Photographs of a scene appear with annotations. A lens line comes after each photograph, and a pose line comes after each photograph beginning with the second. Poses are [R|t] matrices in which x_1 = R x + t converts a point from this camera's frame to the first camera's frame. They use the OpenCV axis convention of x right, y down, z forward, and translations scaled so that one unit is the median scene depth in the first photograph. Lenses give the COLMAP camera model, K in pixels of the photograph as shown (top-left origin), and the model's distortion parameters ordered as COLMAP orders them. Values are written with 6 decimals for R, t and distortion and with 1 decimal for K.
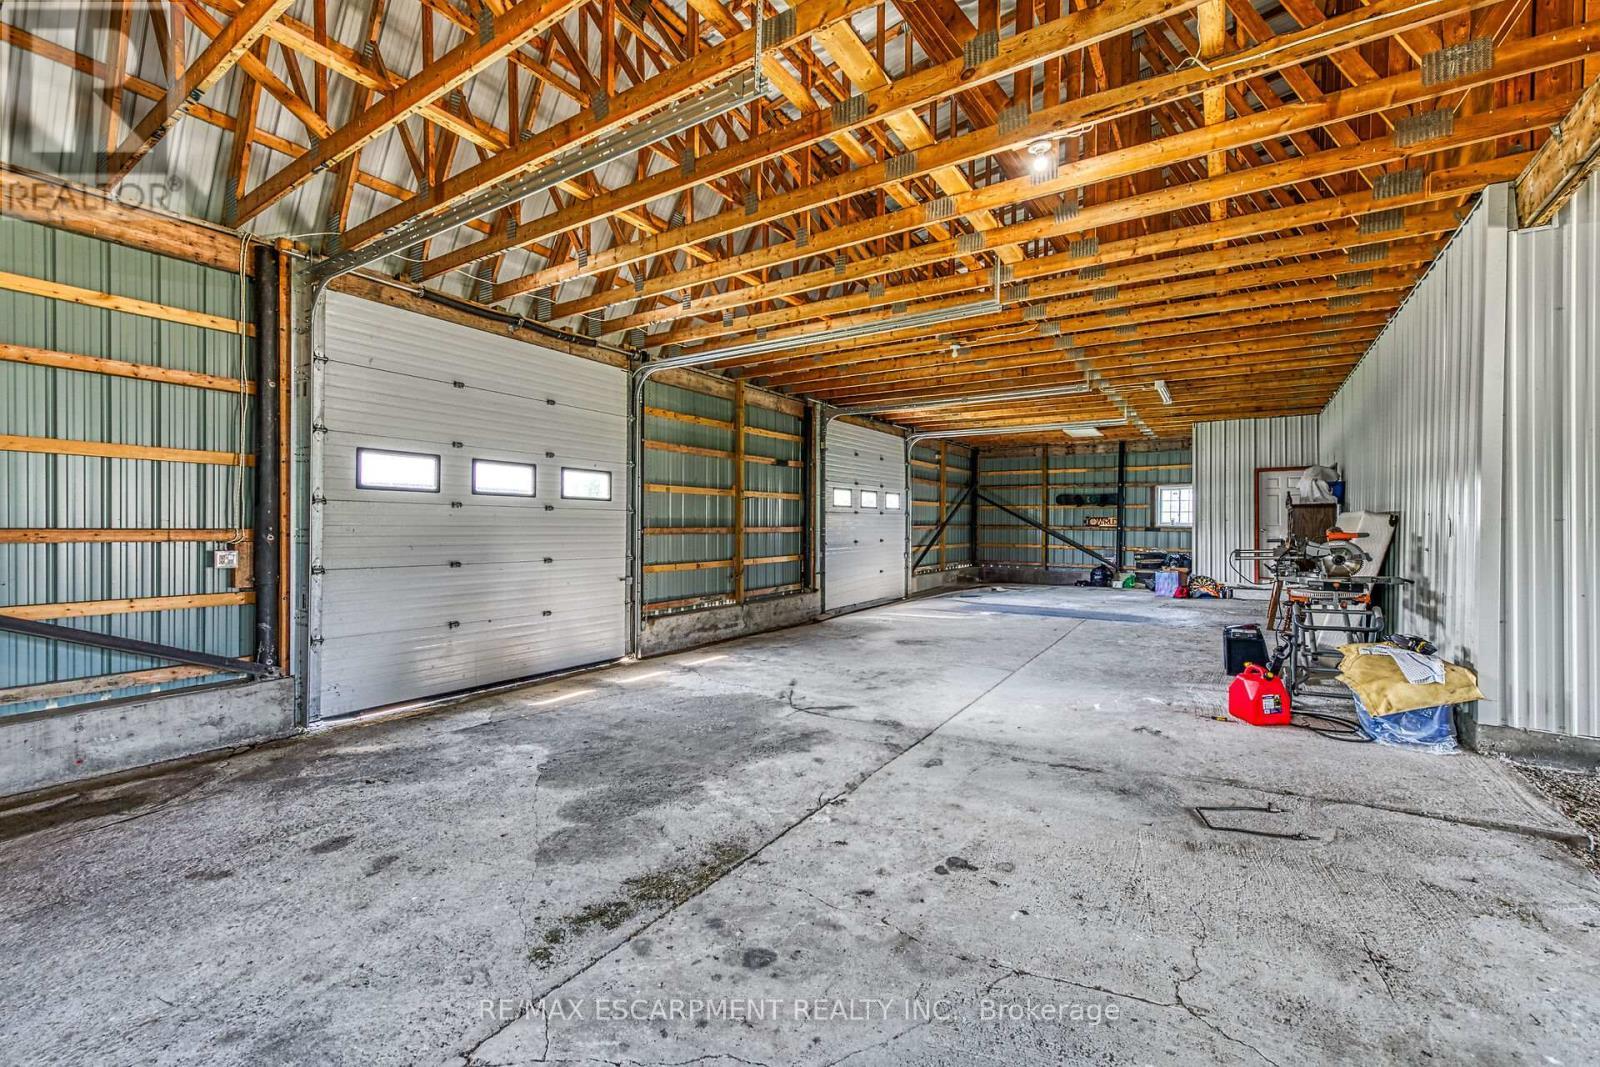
lens RADIAL K [[648.5, 0, 802.8], [0, 648.5, 530.3], [0, 0, 1]] dist [0.010035, -0.001236]
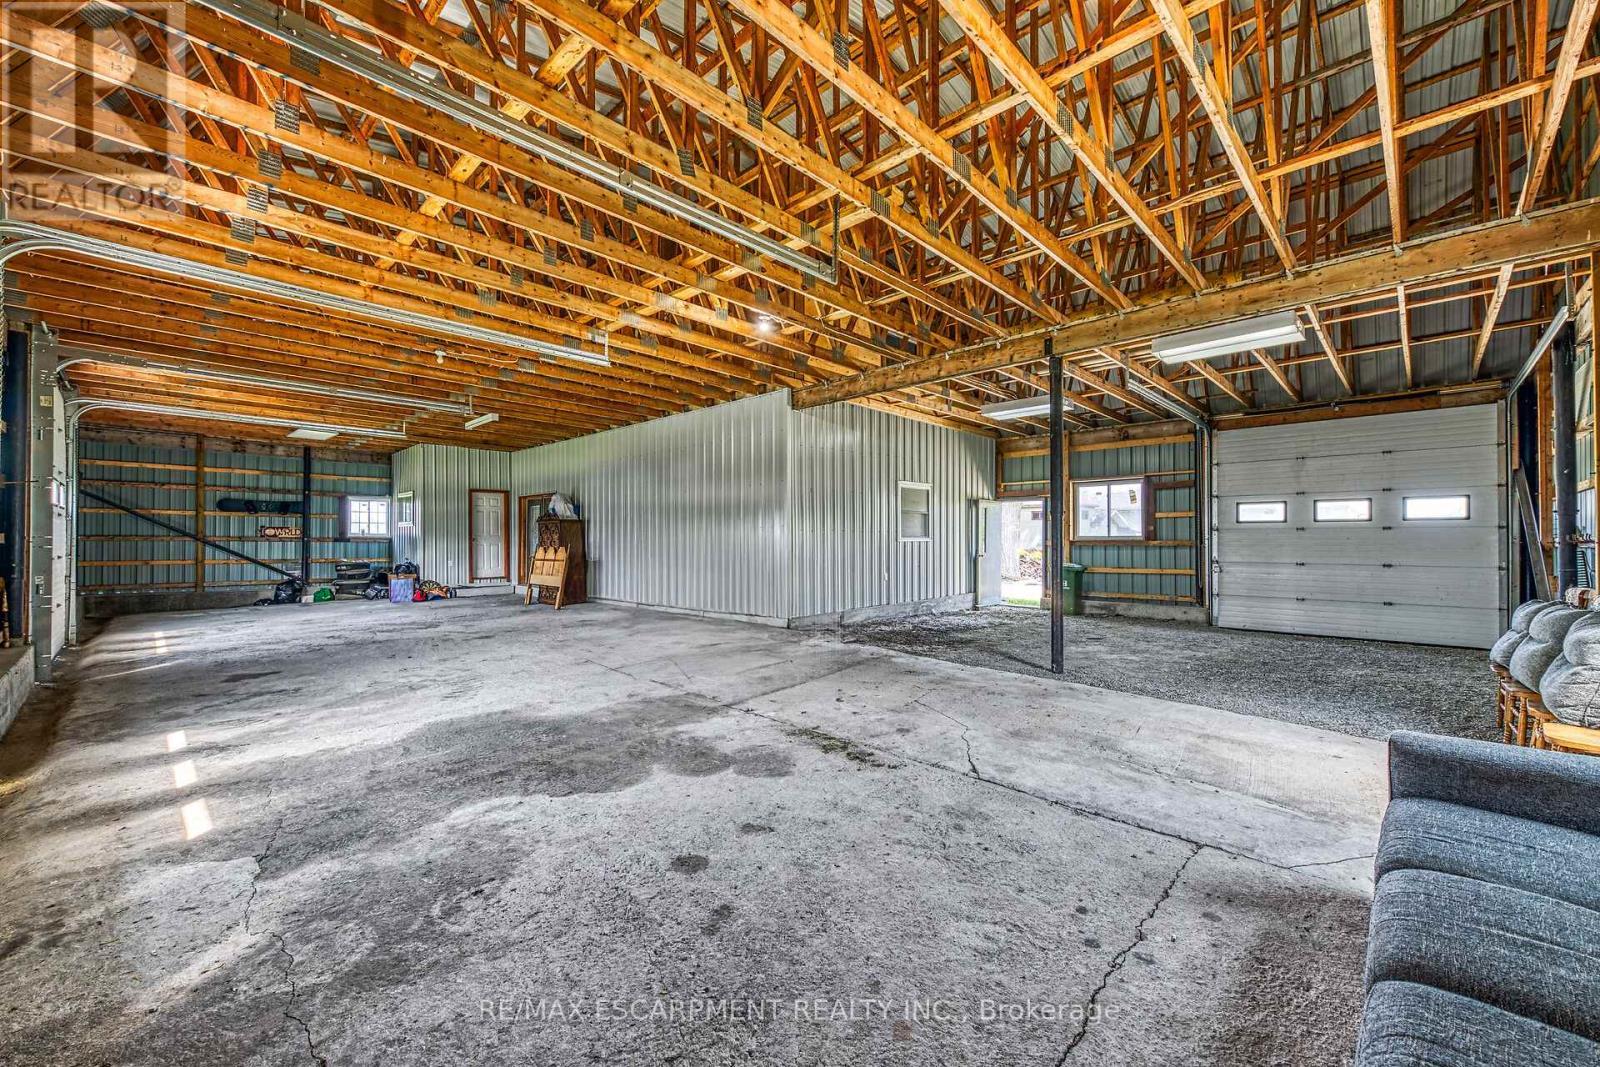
lens RADIAL K [[648.5, 0, 800.7], [0, 648.5, 533.6], [0, 0, 1]] dist [0.010035, -0.001236]
pose [[0.187188, 0.006906, 0.982300, -1.101102], [0.009610, 0.999915, -0.008861, 0.016112], [-0.982277, 0.011098, 0.187106, 0.460187]]
